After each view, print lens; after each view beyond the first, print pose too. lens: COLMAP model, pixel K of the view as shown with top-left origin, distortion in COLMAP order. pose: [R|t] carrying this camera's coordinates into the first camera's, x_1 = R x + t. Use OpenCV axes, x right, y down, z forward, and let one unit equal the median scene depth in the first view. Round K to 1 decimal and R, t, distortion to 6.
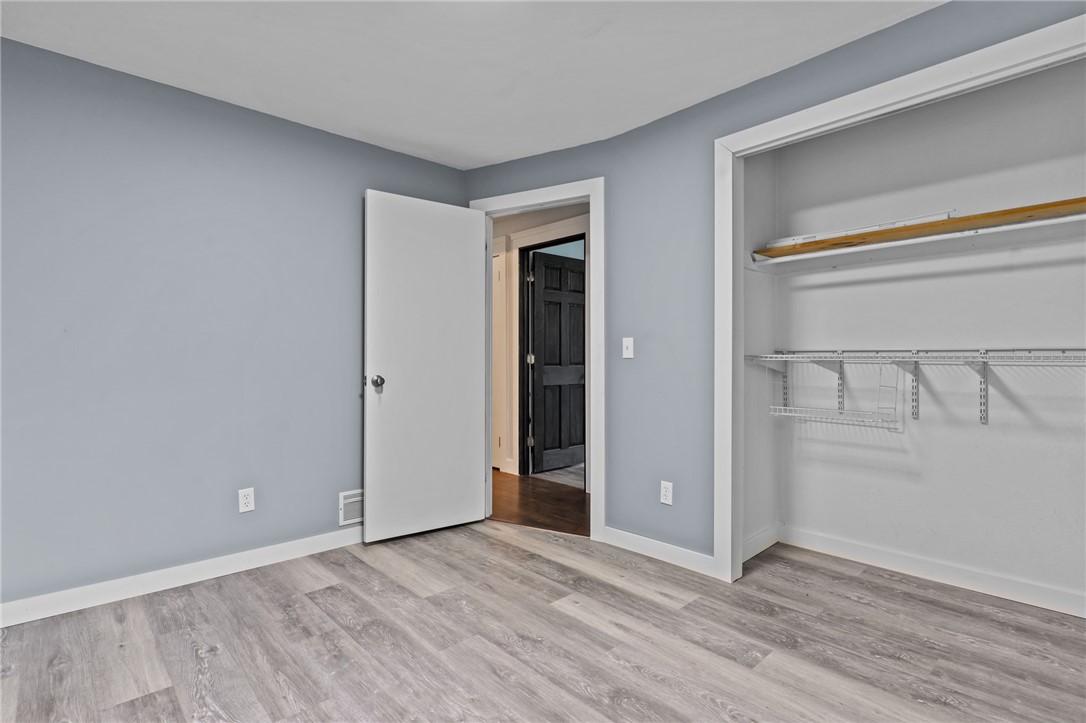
lens RADIAL K [[531.1, 0, 542.6], [0, 531.1, 350.4], [0, 0, 1]] dist [0.001242, 0.000262]
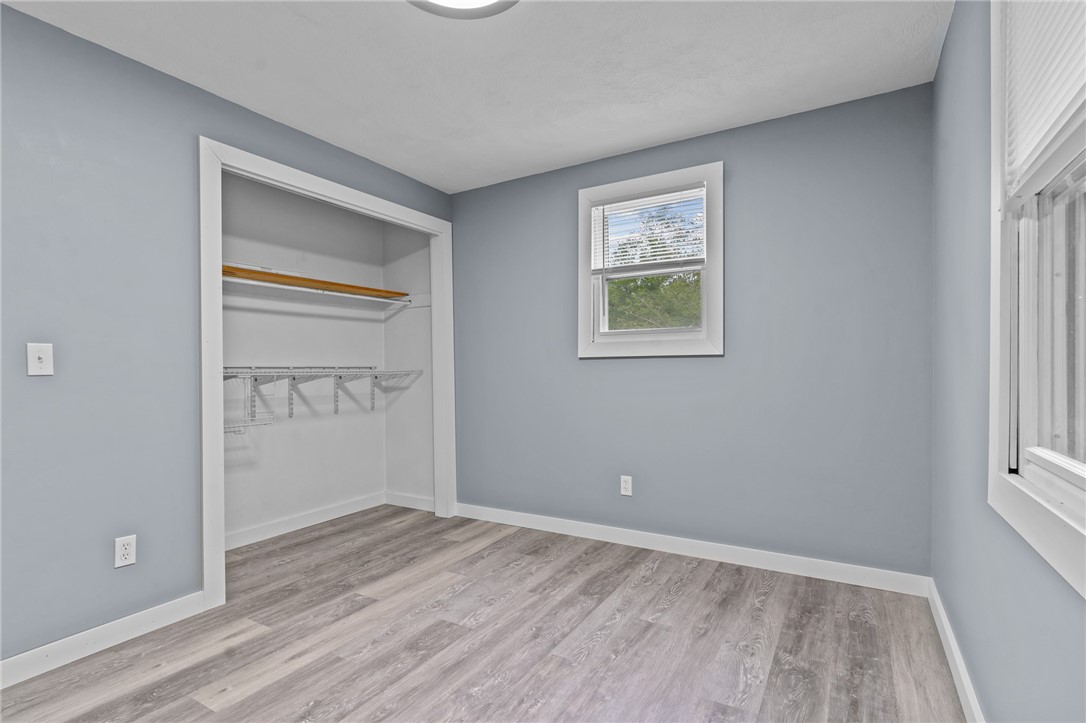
lens RADIAL K [[525.5, 0, 543.4], [0, 525.5, 374.1], [0, 0, 1]] dist [0.001155, 0.000008]
pose [[-0.290763, -0.003508, 0.956789, -0.844237], [-0.006071, 0.999980, 0.001822, 0.011287], [-0.956776, -0.005279, -0.290778, 0.822065]]
